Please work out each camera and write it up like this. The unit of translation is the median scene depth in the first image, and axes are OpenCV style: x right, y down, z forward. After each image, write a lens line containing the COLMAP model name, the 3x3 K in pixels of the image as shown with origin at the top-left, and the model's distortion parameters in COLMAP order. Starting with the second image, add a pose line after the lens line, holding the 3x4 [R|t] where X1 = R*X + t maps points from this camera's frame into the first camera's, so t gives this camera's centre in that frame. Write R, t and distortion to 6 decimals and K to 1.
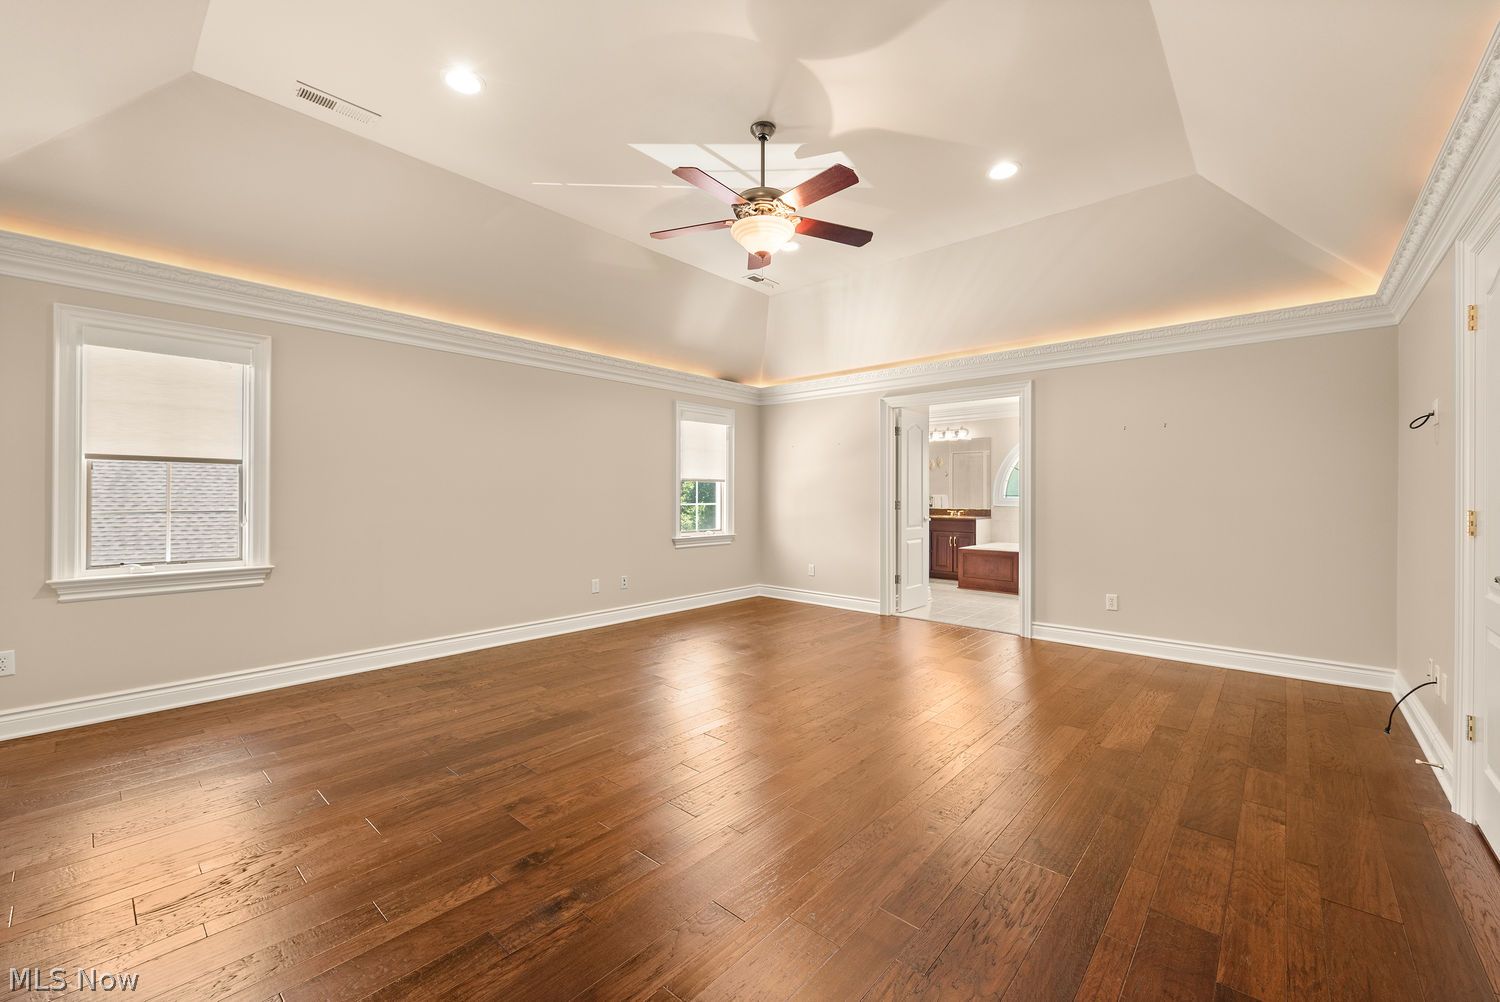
lens RADIAL K [[600.4, 0, 742.3], [0, 600.4, 490.7], [0, 0, 1]] dist [-0.003874, -0.000709]
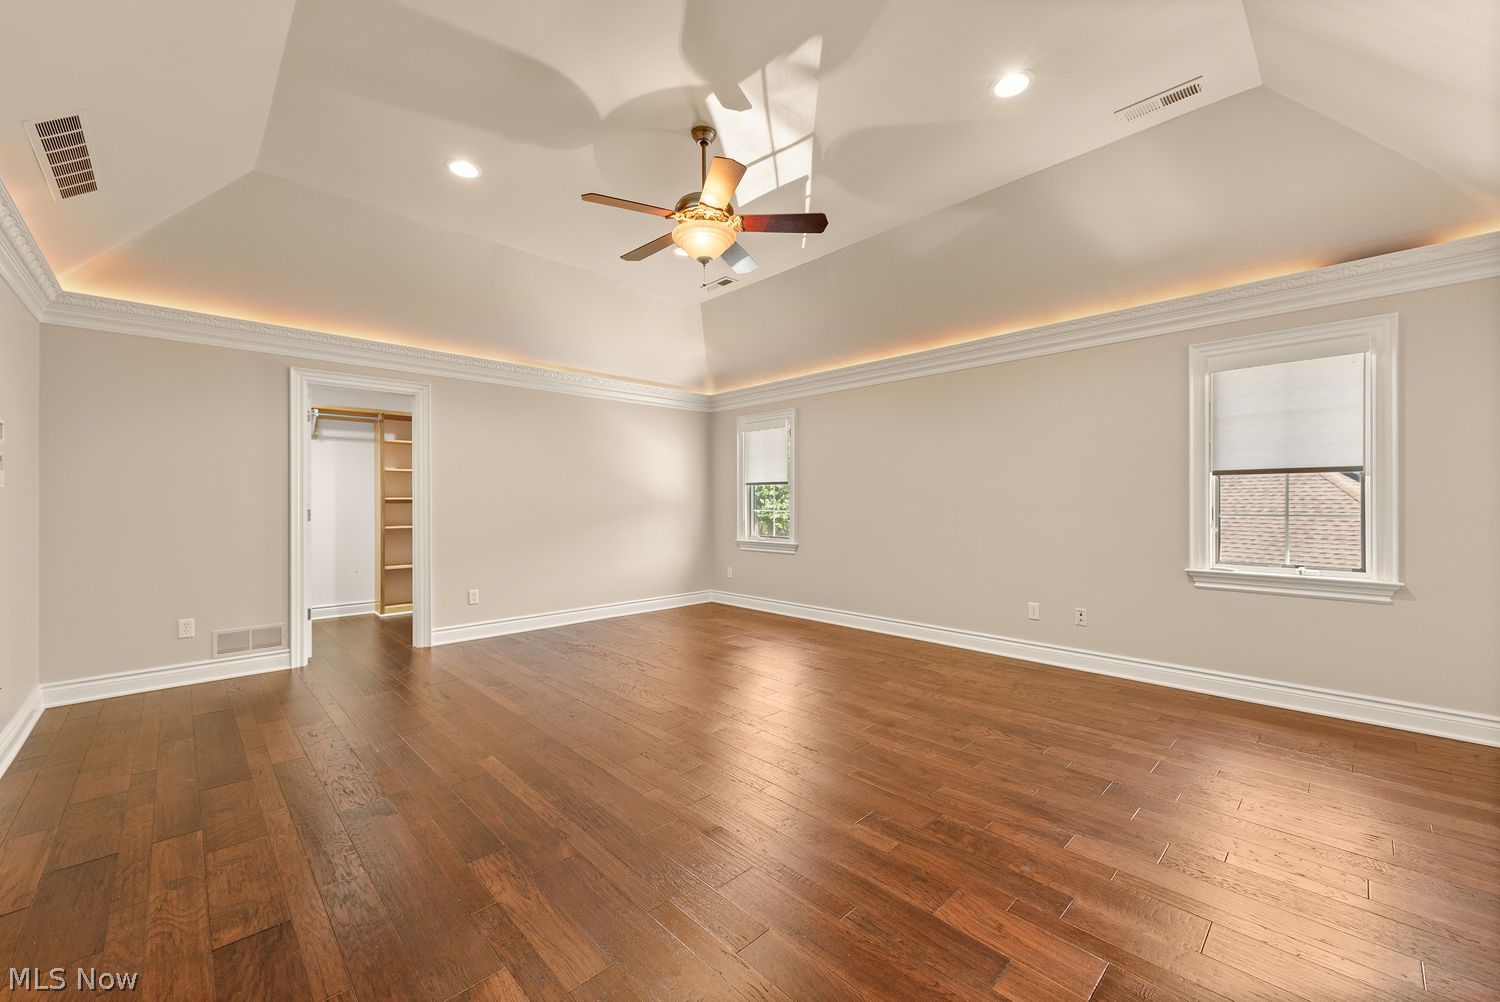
lens RADIAL K [[600.4, 0, 745.1], [0, 600.4, 507.4], [0, 0, 1]] dist [-0.003874, -0.000709]
pose [[-0.089328, 0.008828, -0.995963, 0.166516], [0.011382, 0.999904, 0.007842, 0.001483], [0.995937, -0.010636, -0.089420, 0.186578]]
